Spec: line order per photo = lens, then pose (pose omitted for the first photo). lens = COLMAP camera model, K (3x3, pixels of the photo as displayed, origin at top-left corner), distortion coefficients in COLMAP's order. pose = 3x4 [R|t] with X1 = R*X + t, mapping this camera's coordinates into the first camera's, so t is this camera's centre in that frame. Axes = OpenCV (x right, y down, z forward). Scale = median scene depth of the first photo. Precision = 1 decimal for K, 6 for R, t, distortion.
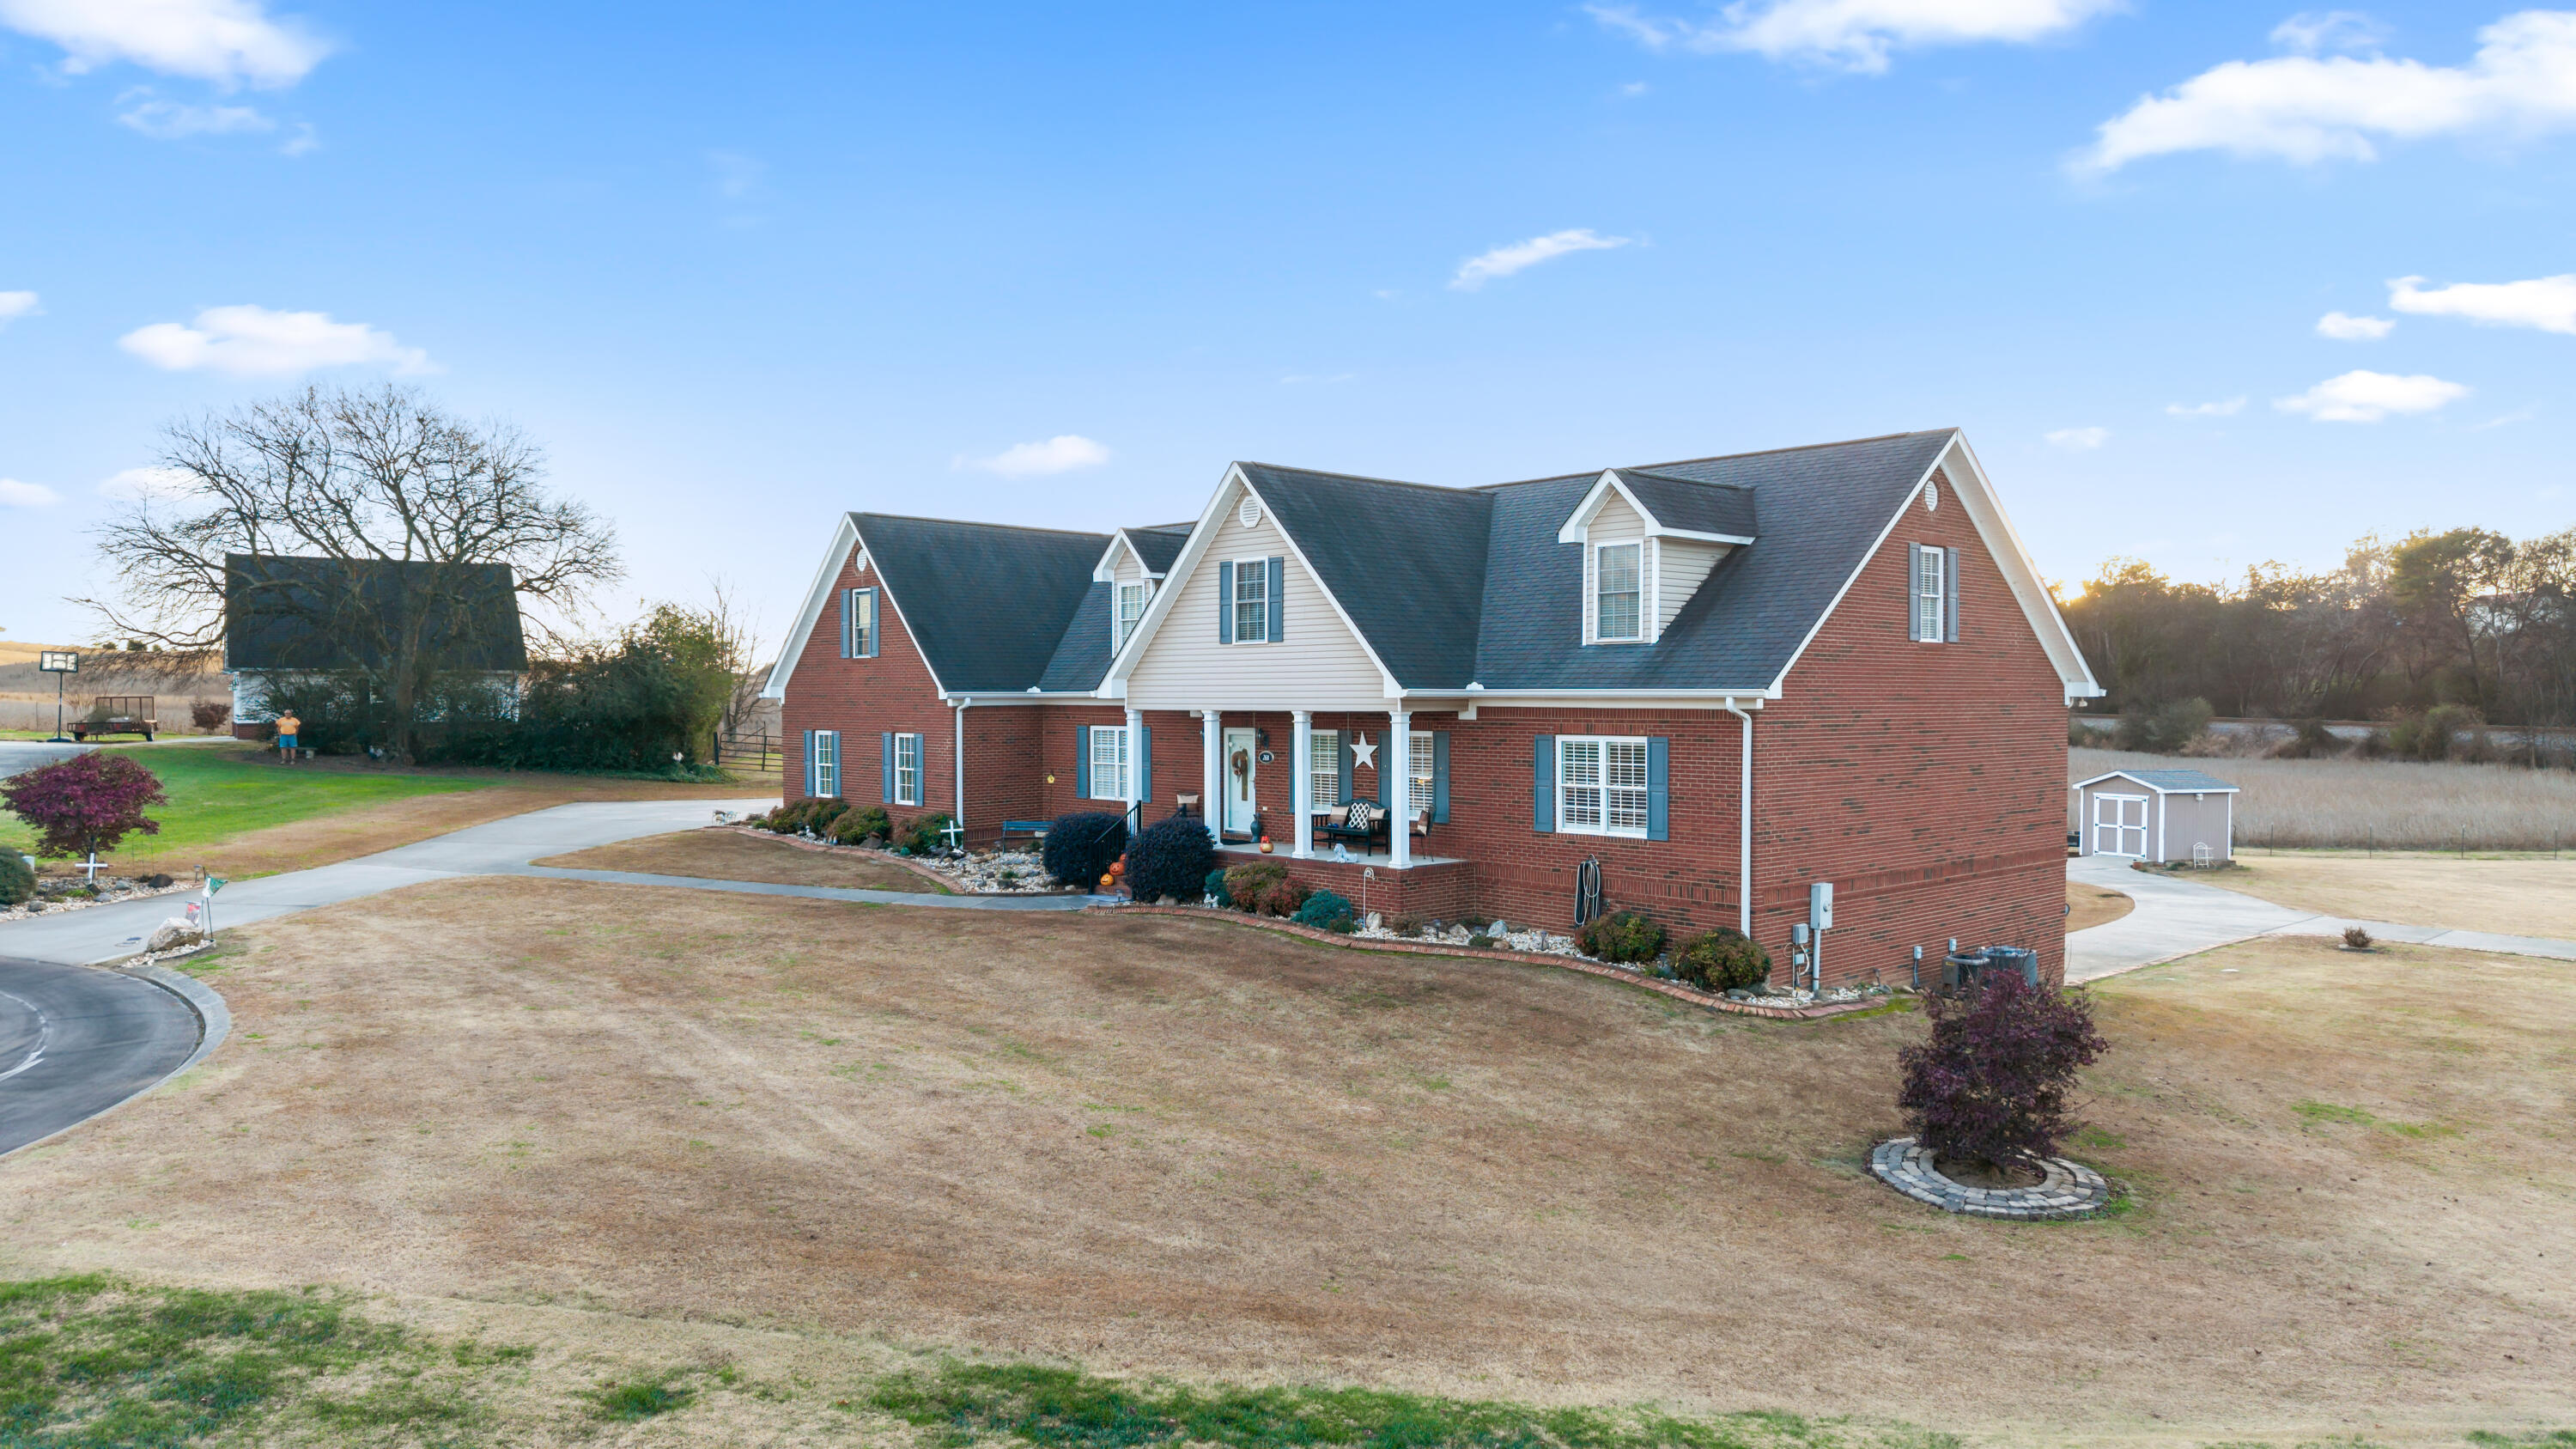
lens RADIAL K [[1712.5, 0, 1325.4], [0, 1712.5, 669.5], [0, 0, 1]] dist [0.058669, -0.063993]
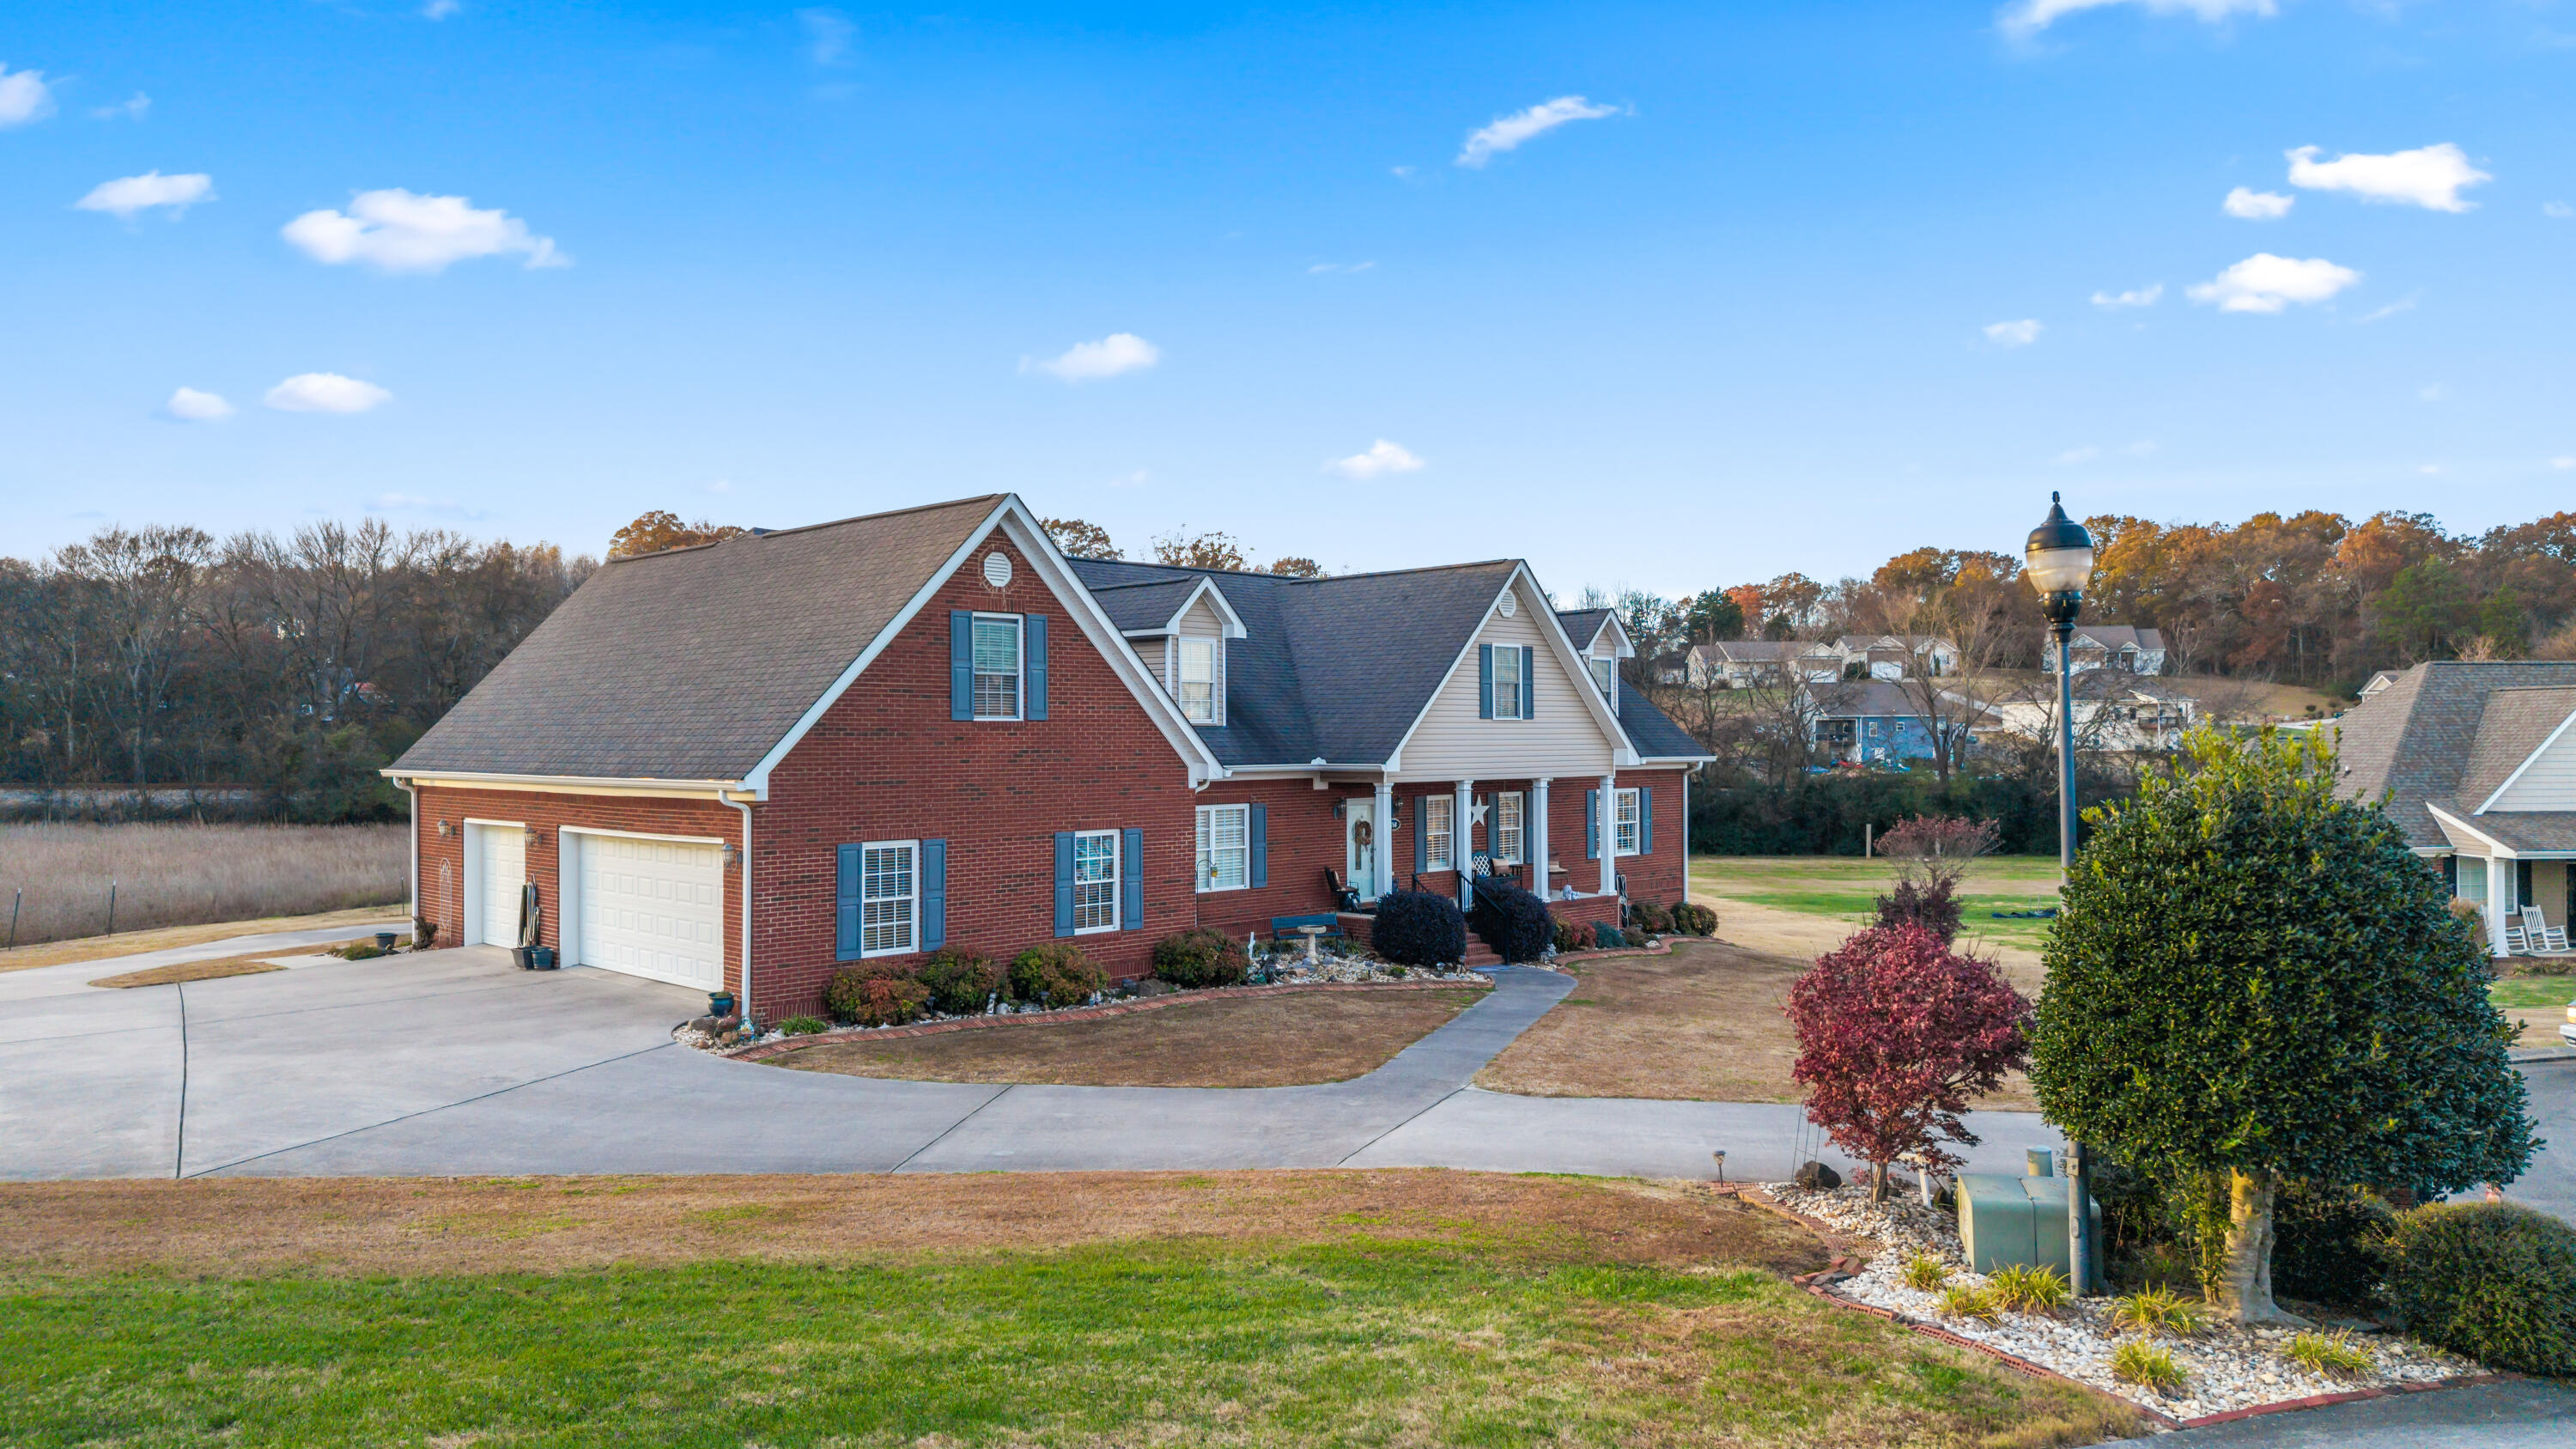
lens RADIAL K [[1735.3, 0, 1300.8], [0, 1735.3, 723.7], [0, 0, 1]] dist [0.041496, -0.048827]
pose [[-0.010048, 0.006366, 0.999929, -1.196861], [-0.011744, 0.999910, -0.006484, -0.003816], [-0.999881, -0.011808, -0.009972, 1.164434]]
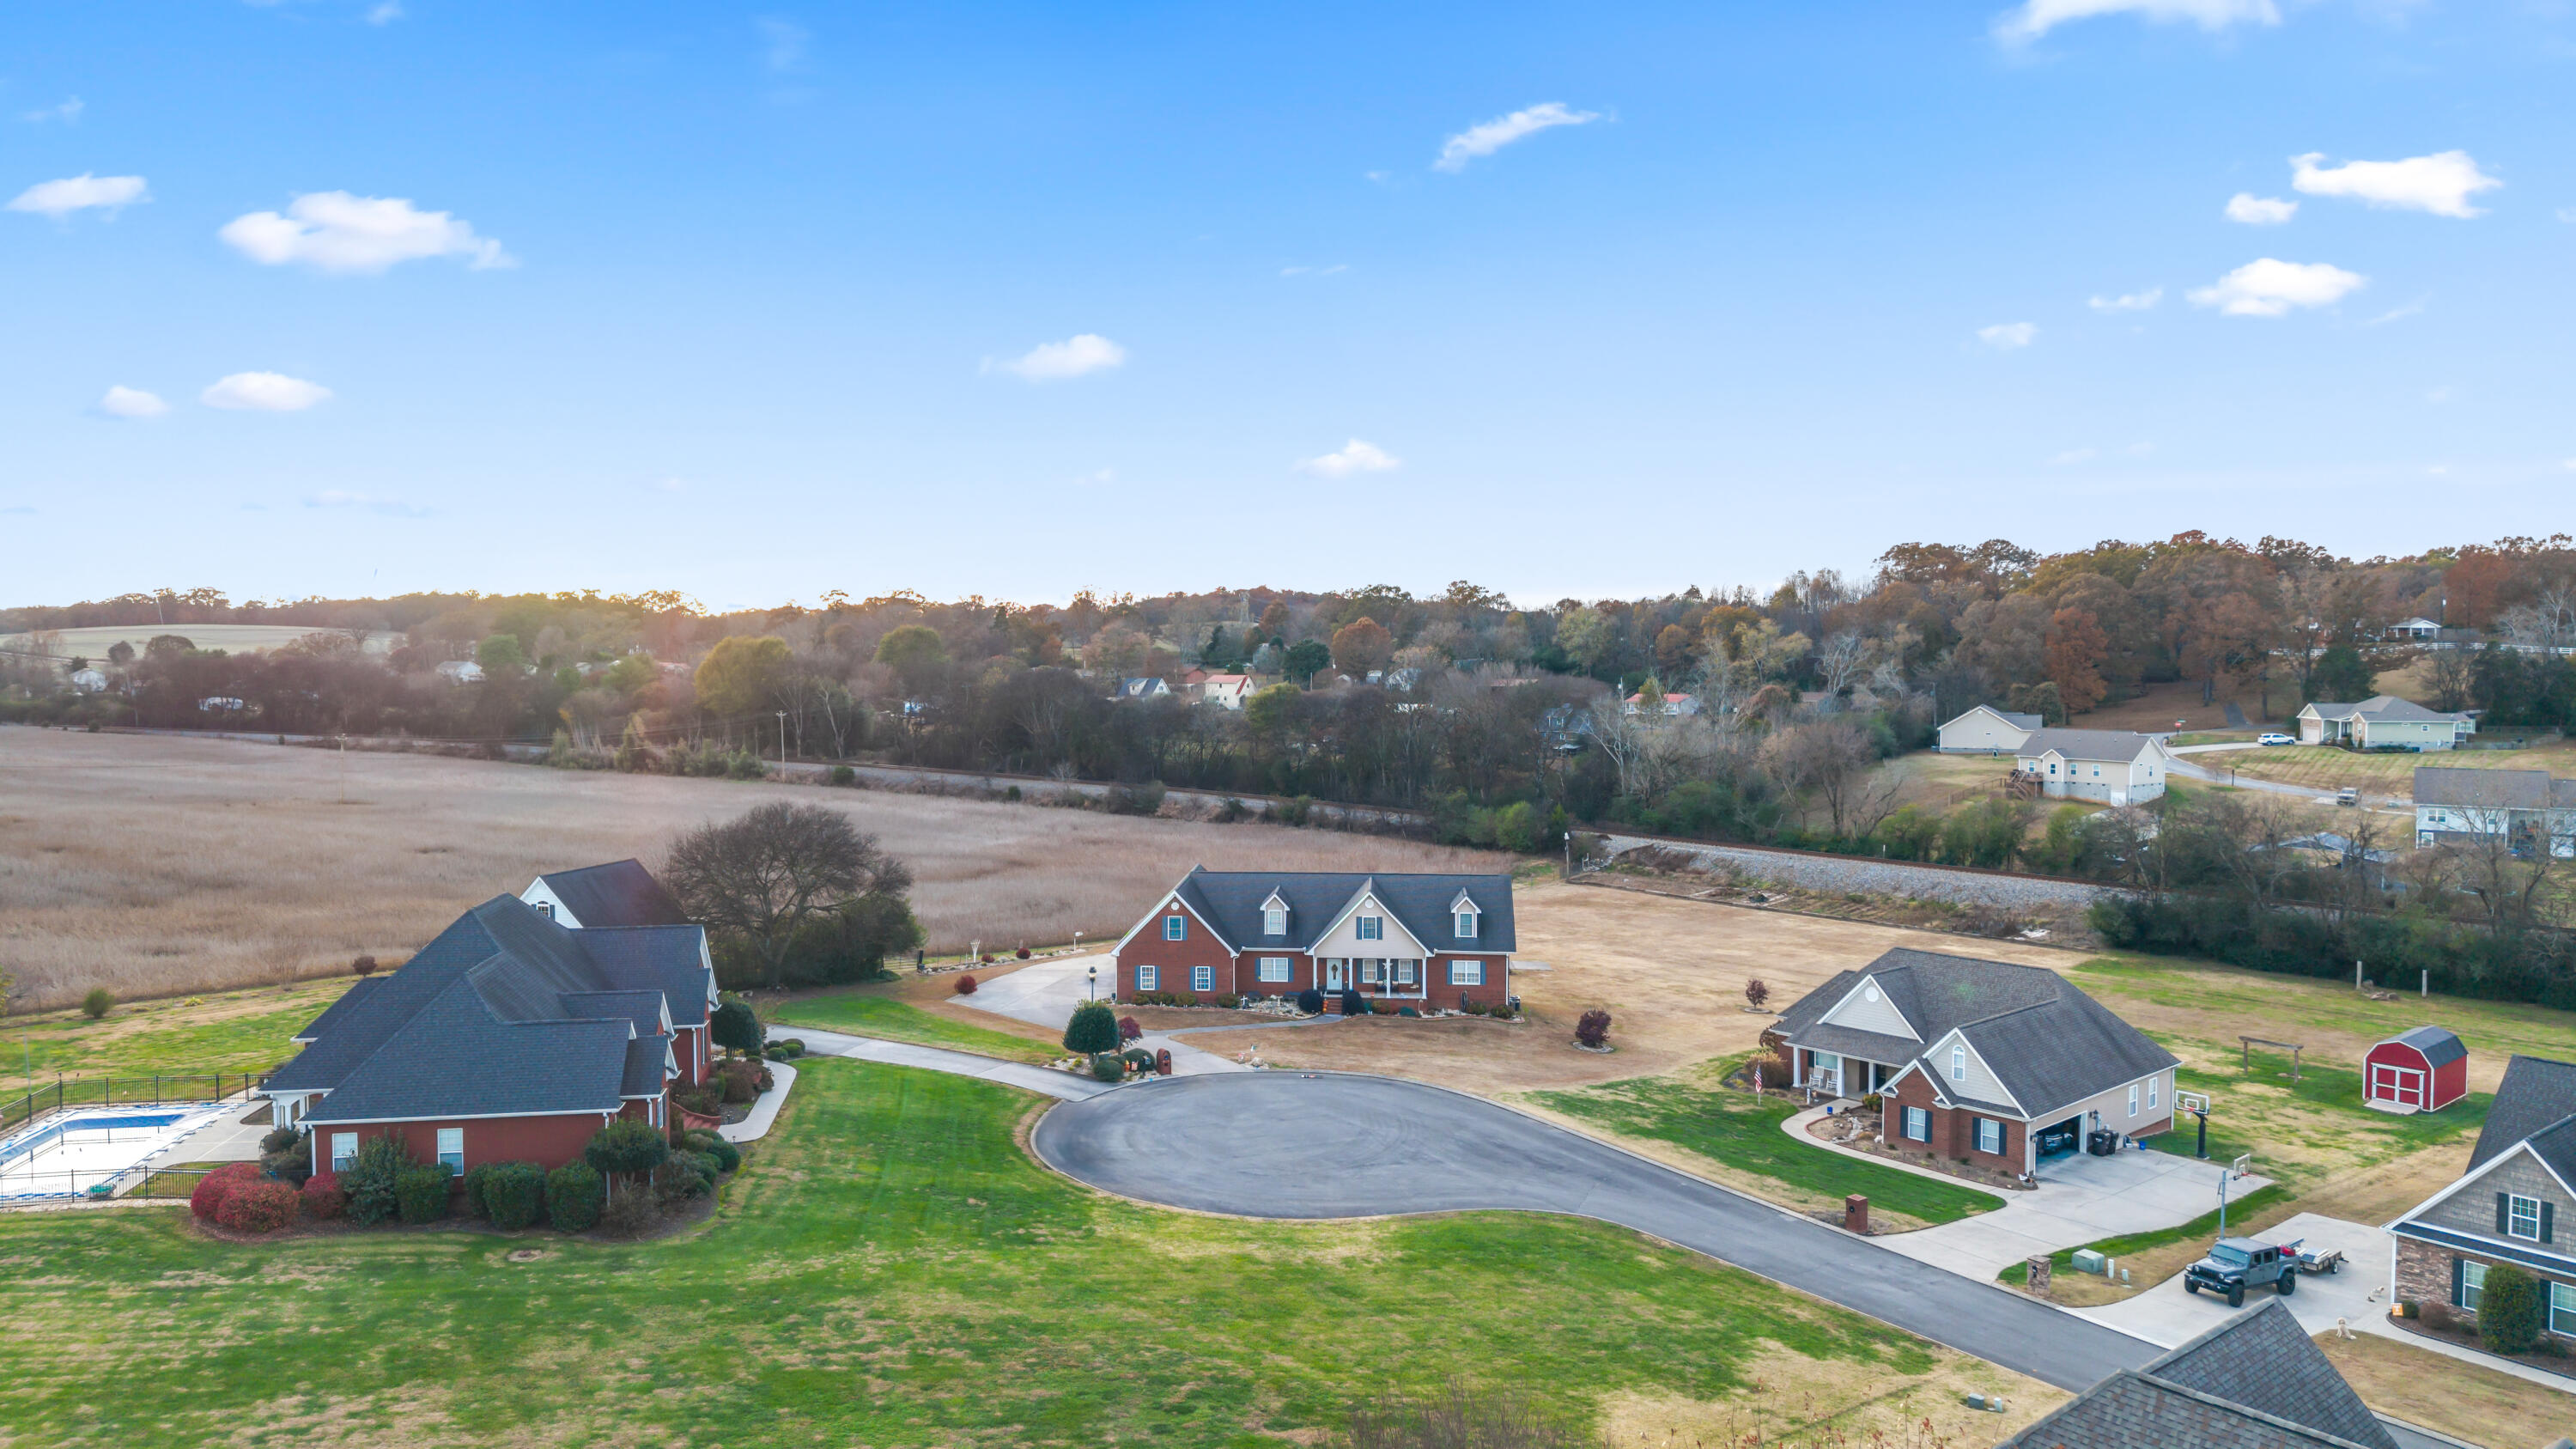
lens RADIAL K [[1760.8, 0, 1293.5], [0, 1760.8, 636.9], [0, 0, 1]] dist [0.010783, -0.002015]
pose [[0.740494, 0.001366, 0.672061, -2.702861], [-0.011813, 0.999870, 0.010983, -0.703663], [-0.671959, -0.016072, 0.740414, -1.659266]]
